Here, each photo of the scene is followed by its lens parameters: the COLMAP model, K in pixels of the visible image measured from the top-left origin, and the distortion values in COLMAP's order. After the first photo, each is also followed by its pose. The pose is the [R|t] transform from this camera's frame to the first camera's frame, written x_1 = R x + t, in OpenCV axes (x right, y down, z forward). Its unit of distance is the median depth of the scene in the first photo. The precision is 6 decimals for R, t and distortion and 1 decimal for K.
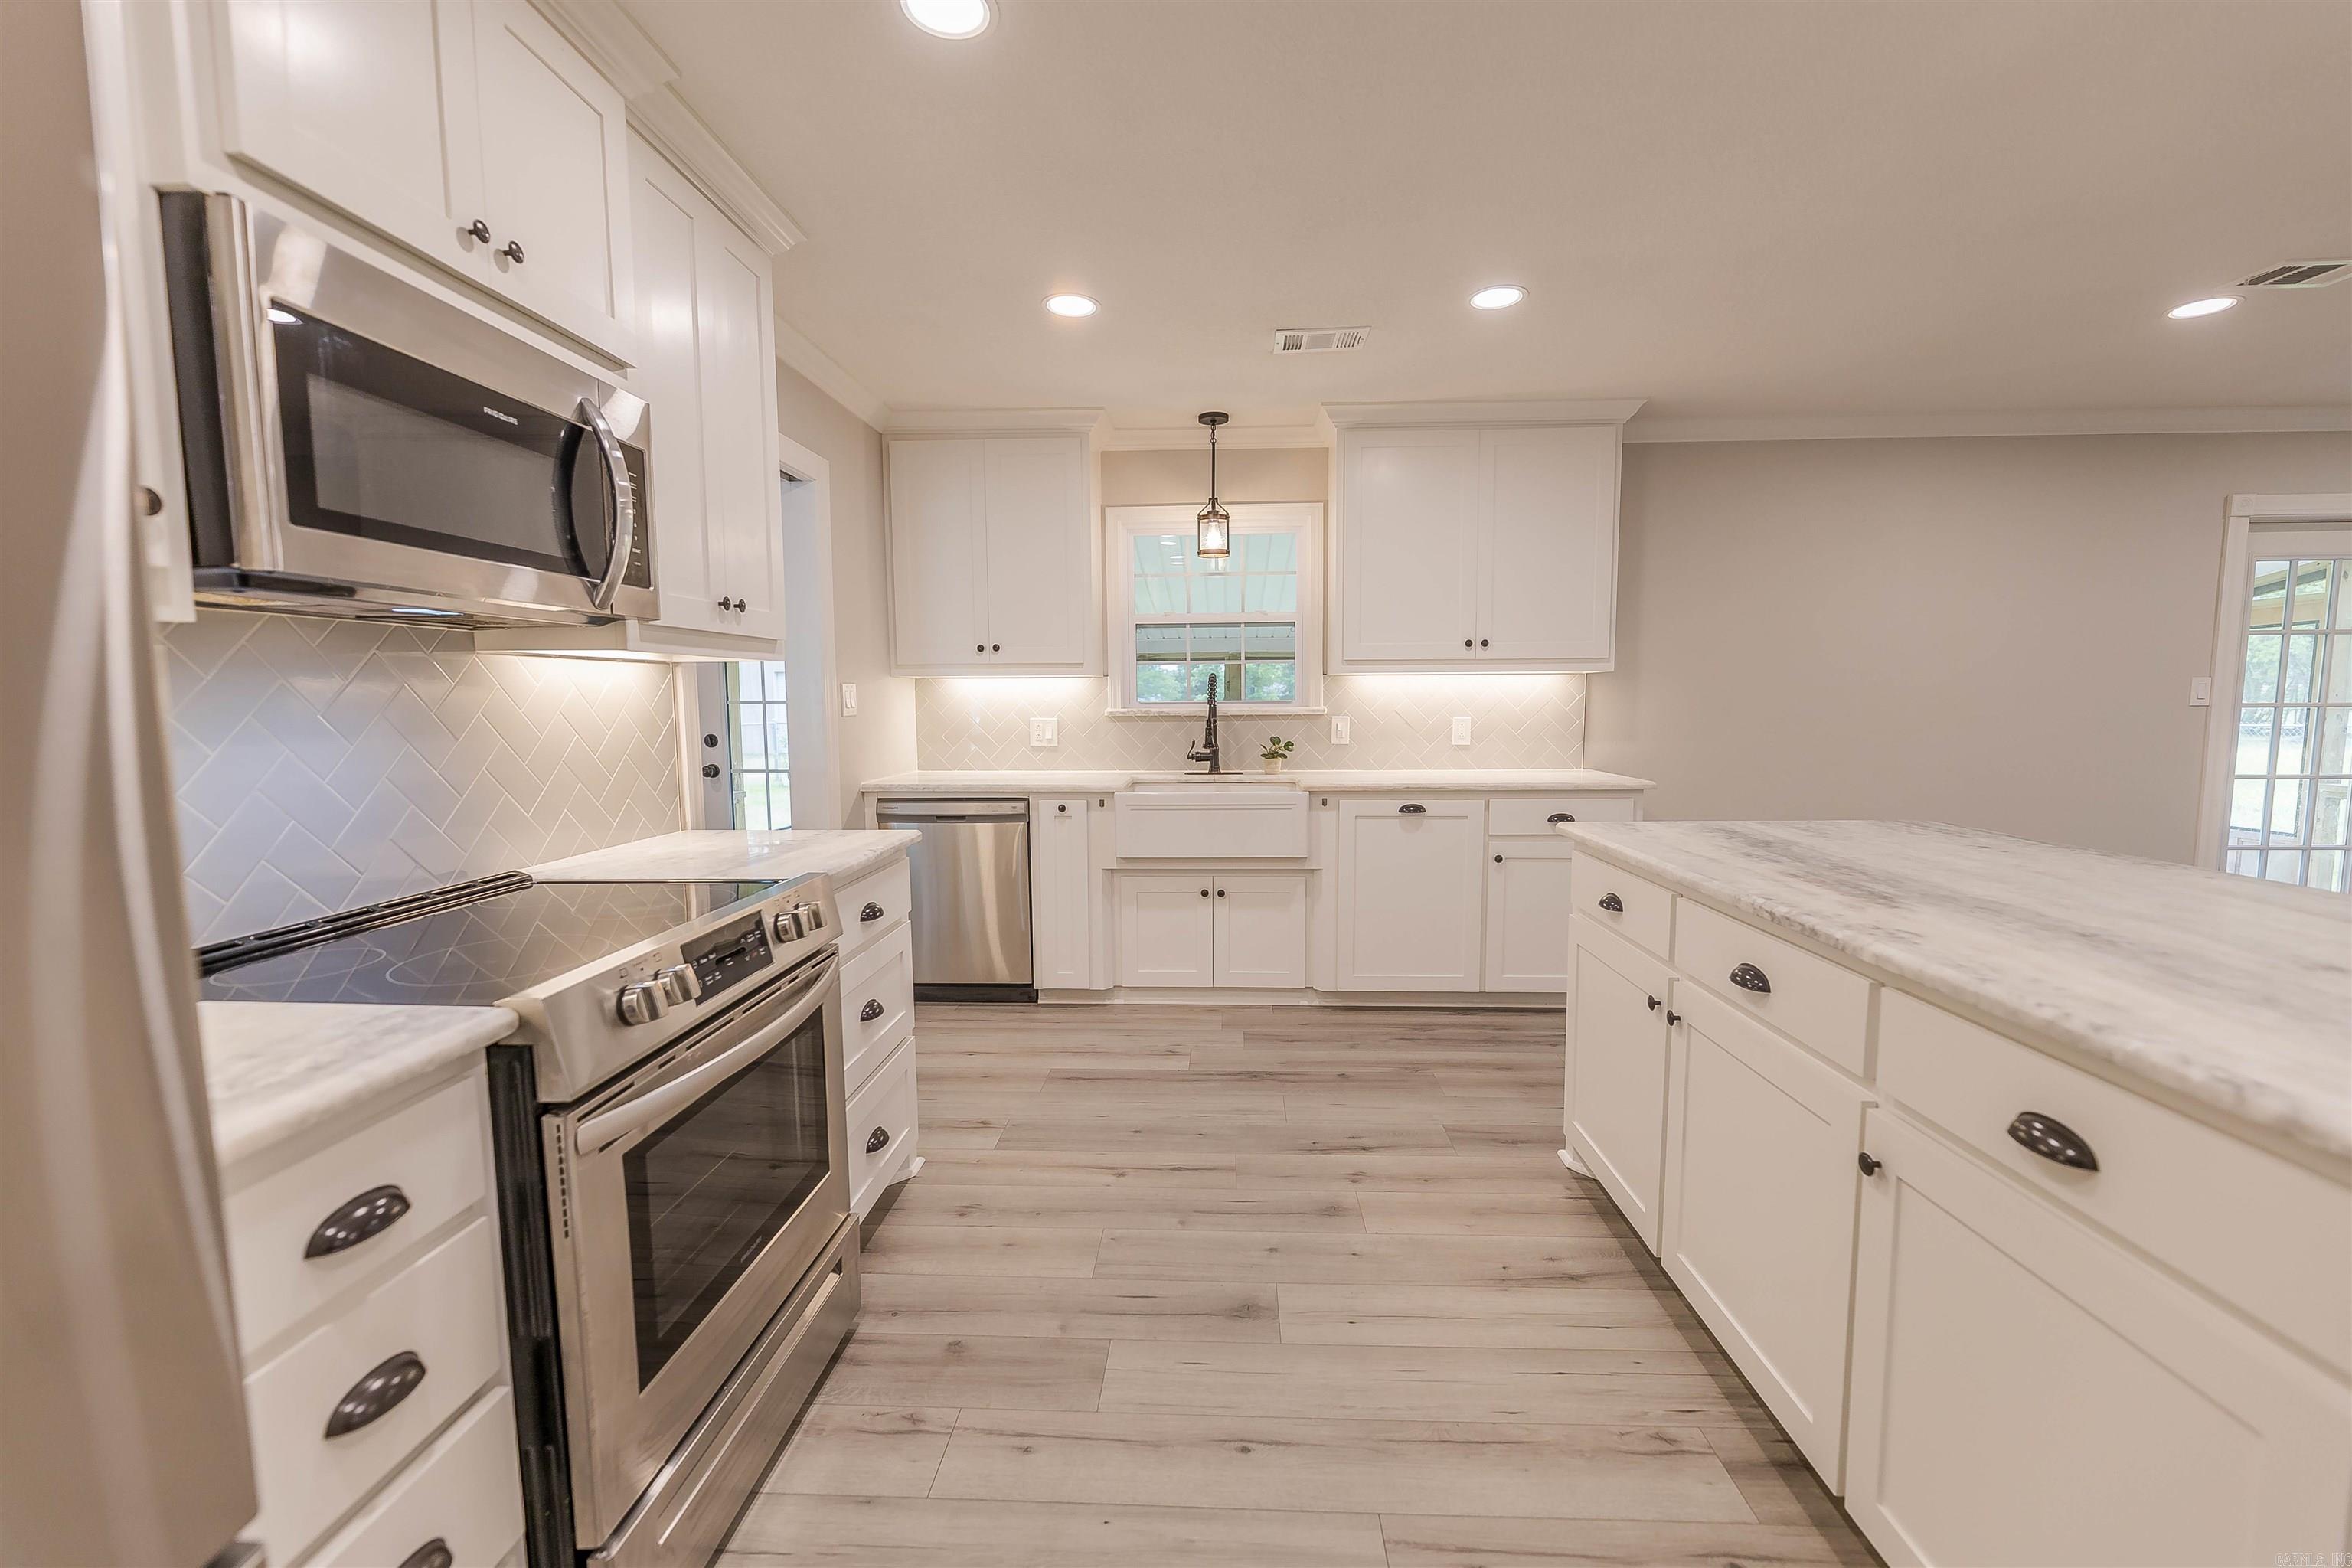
lens RADIAL K [[947.1, 0, 1186.1], [0, 947.1, 786.1], [0, 0, 1]] dist [-0.002368, 0.000256]
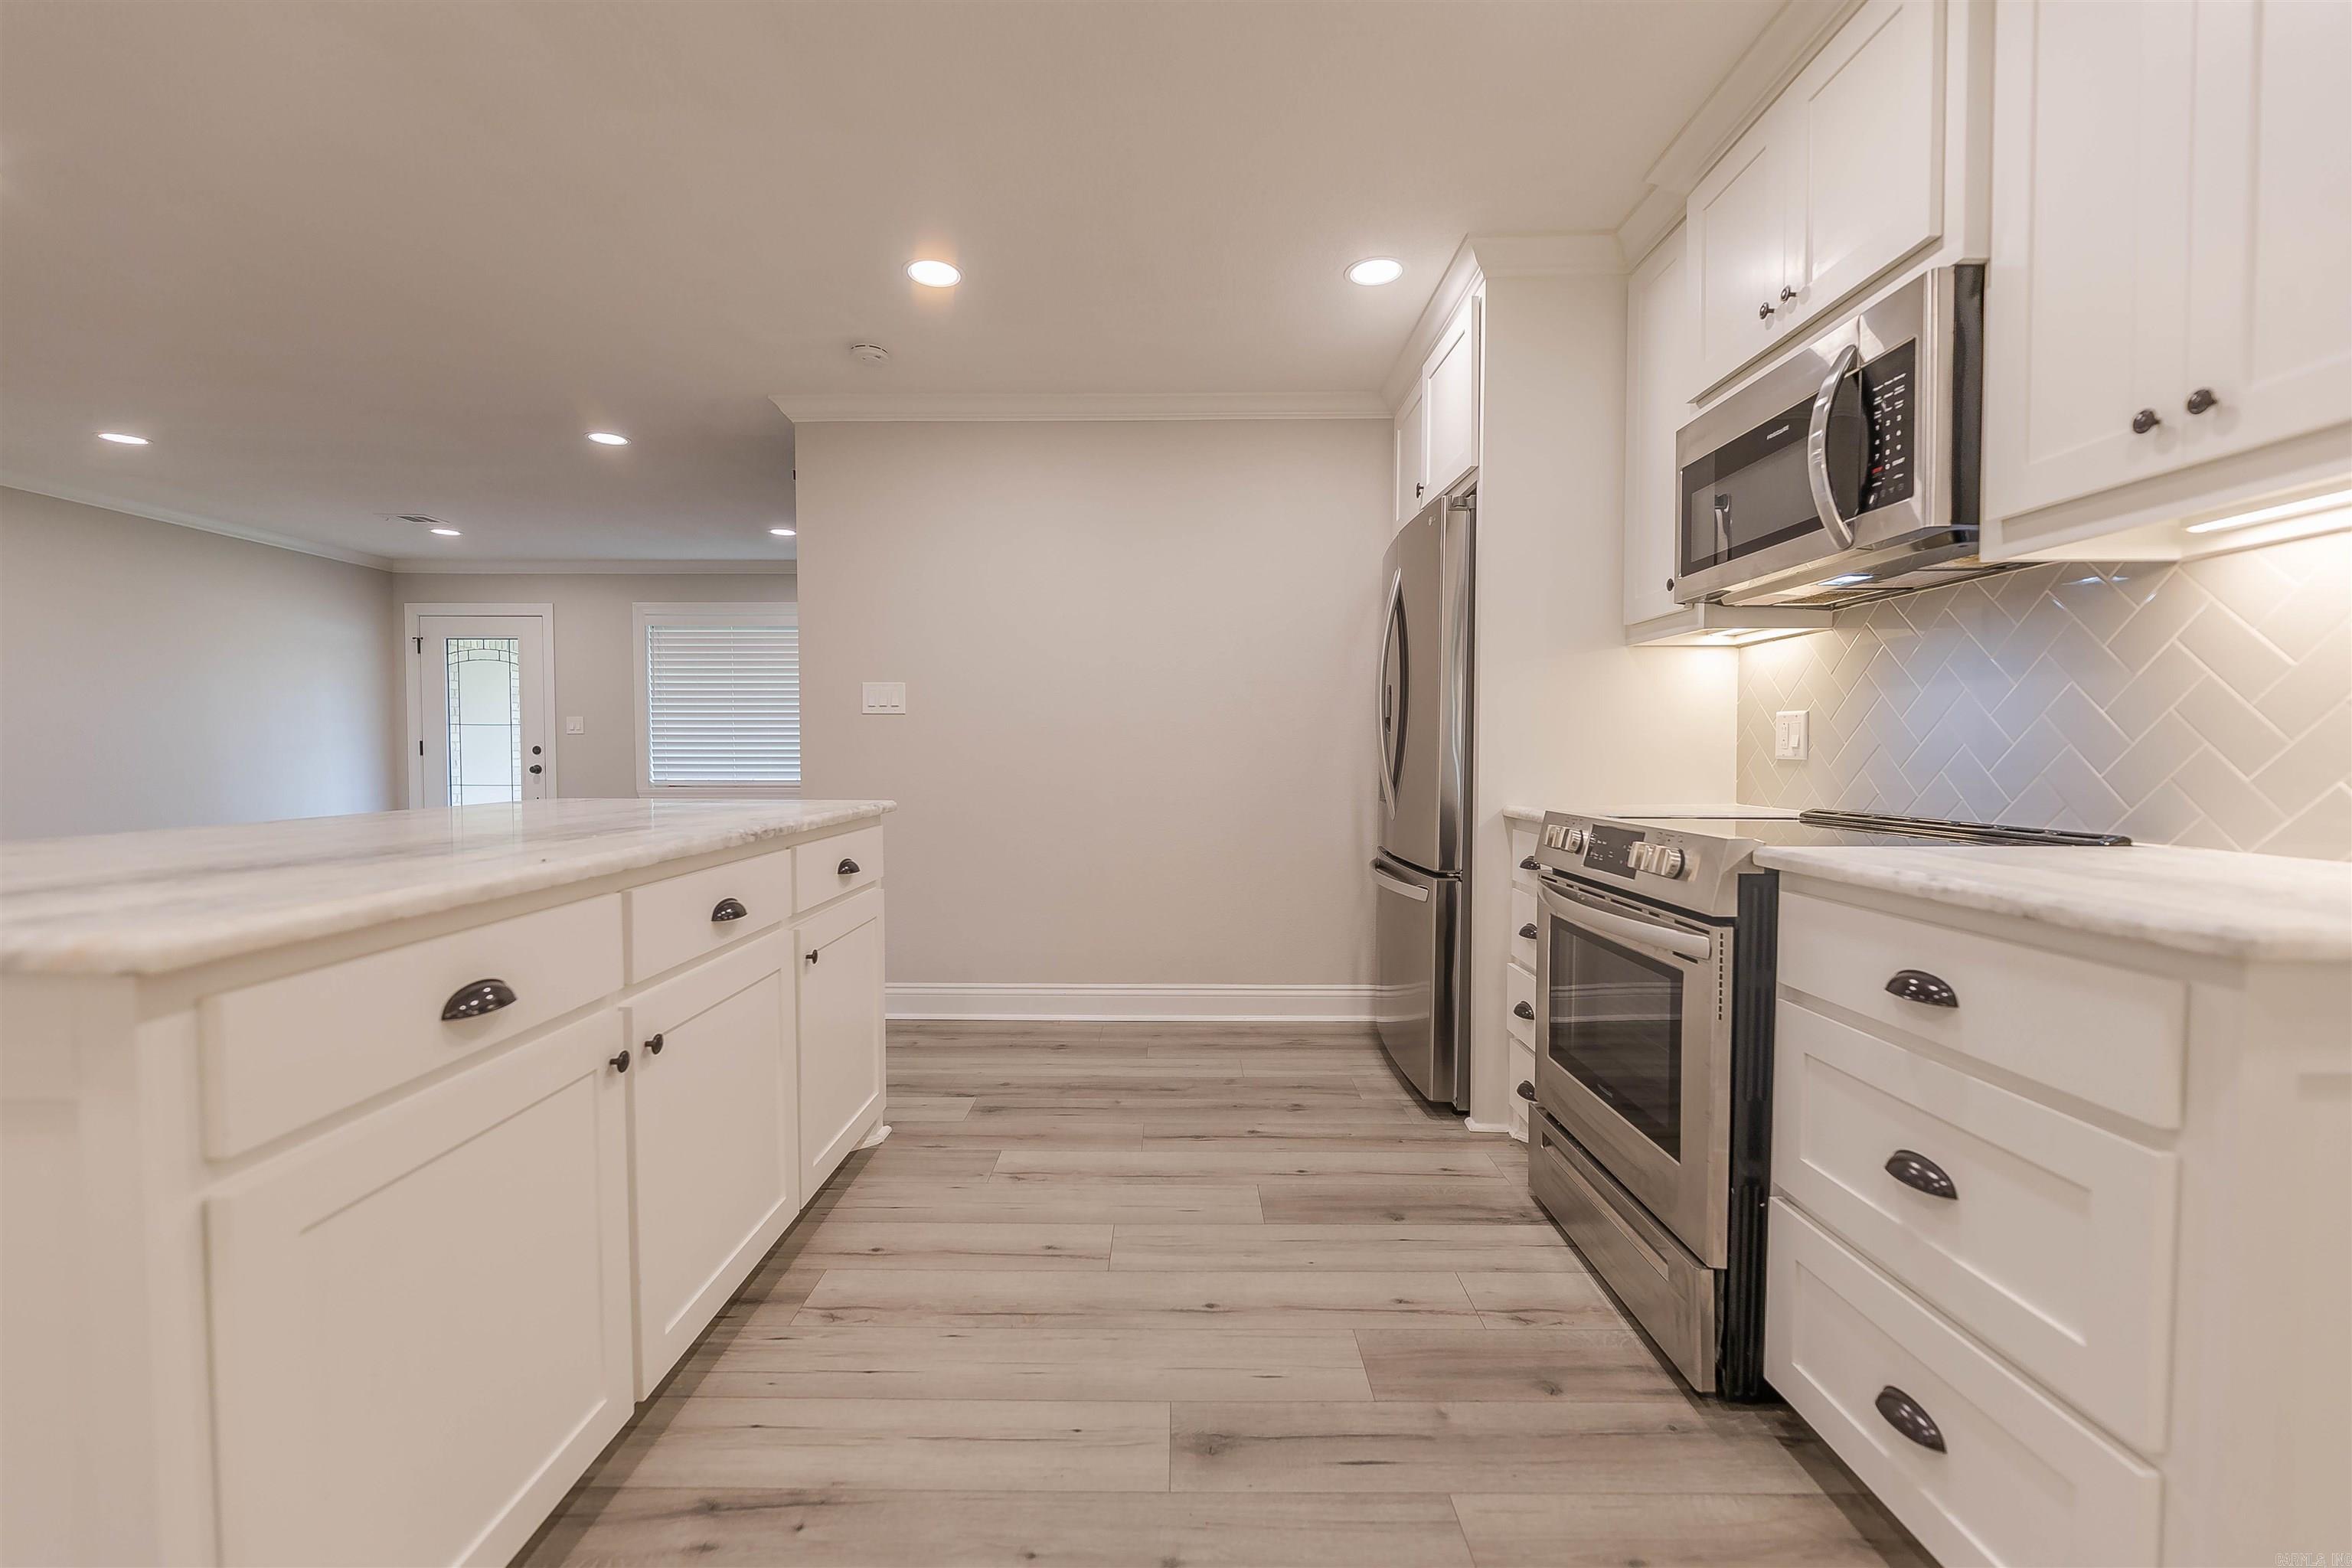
lens RADIAL K [[947.1, 0, 1168.3], [0, 947.1, 784.2], [0, 0, 1]] dist [-0.002368, 0.000256]
pose [[-0.999344, 0.006592, -0.035611, 0.073170], [0.001911, 0.991524, 0.129910, -0.034352], [0.036165, 0.129756, -0.990886, 1.002649]]
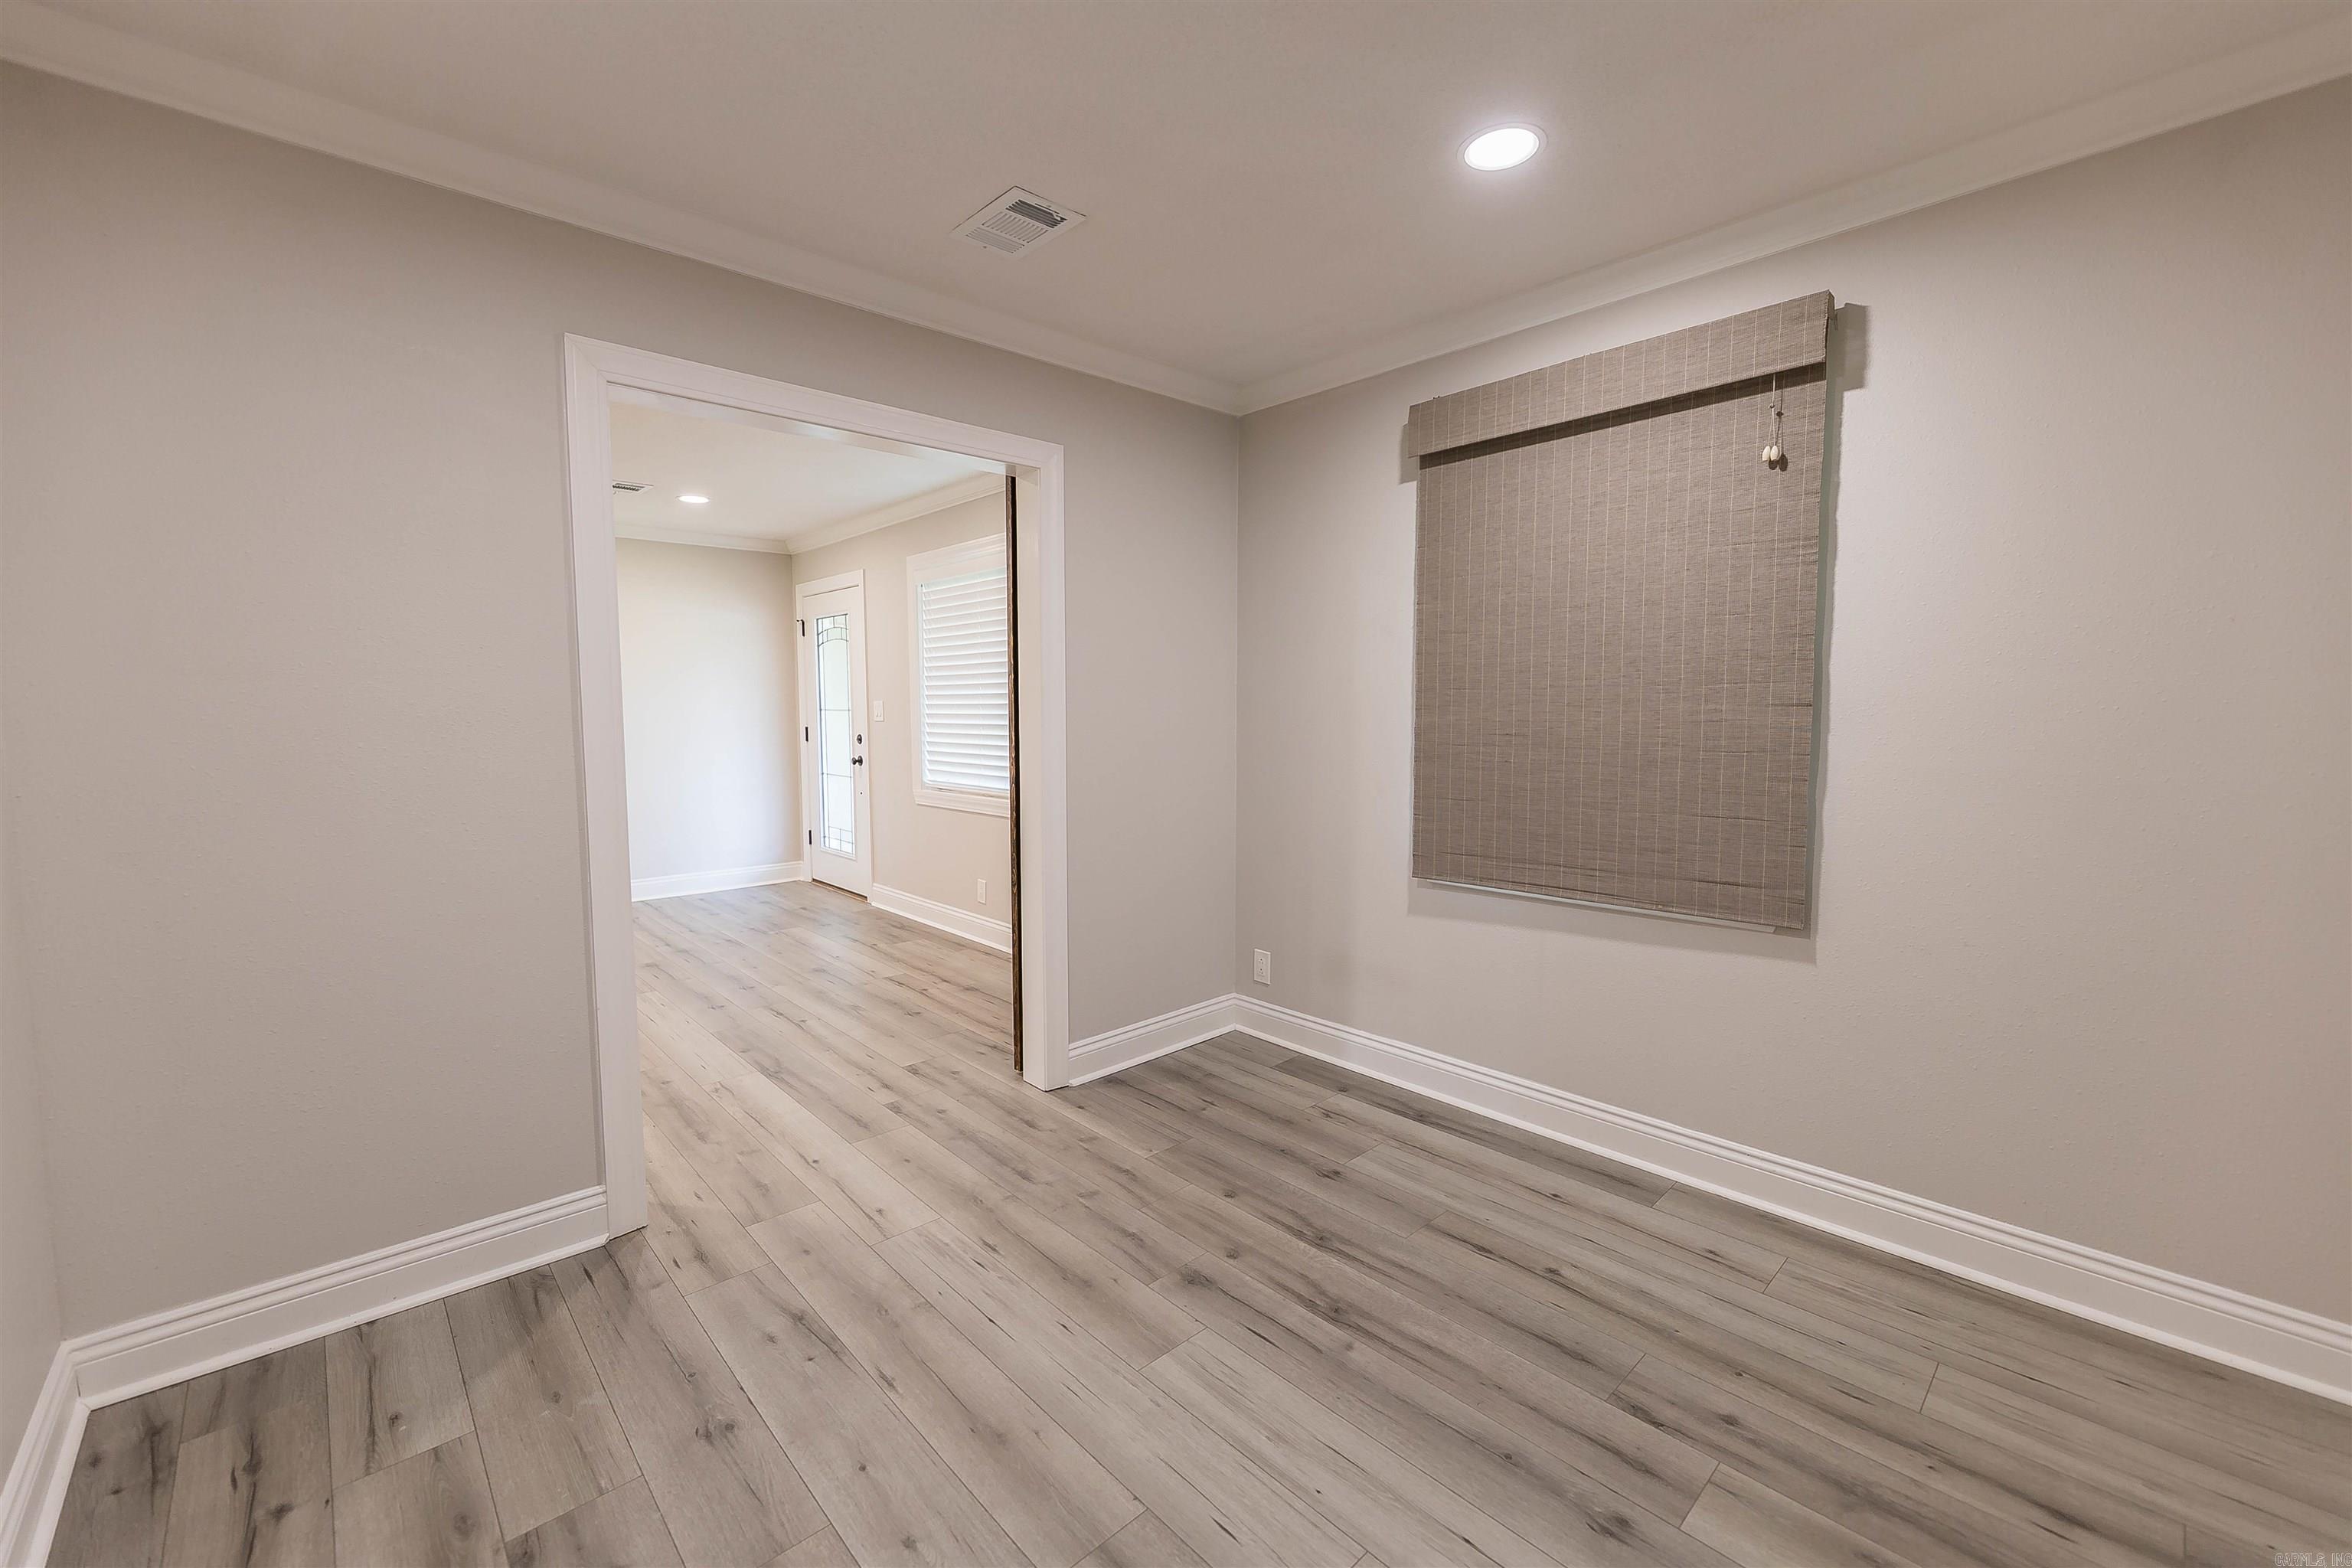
lens RADIAL K [[947.1, 0, 1168.4], [0, 947.1, 784.6], [0, 0, 1]] dist [-0.002368, 0.000256]
pose [[-0.709969, -0.050809, 0.702398, -0.349886], [0.074445, 0.986391, 0.146599, 0.023225], [-0.700288, 0.156371, -0.696524, -0.283836]]
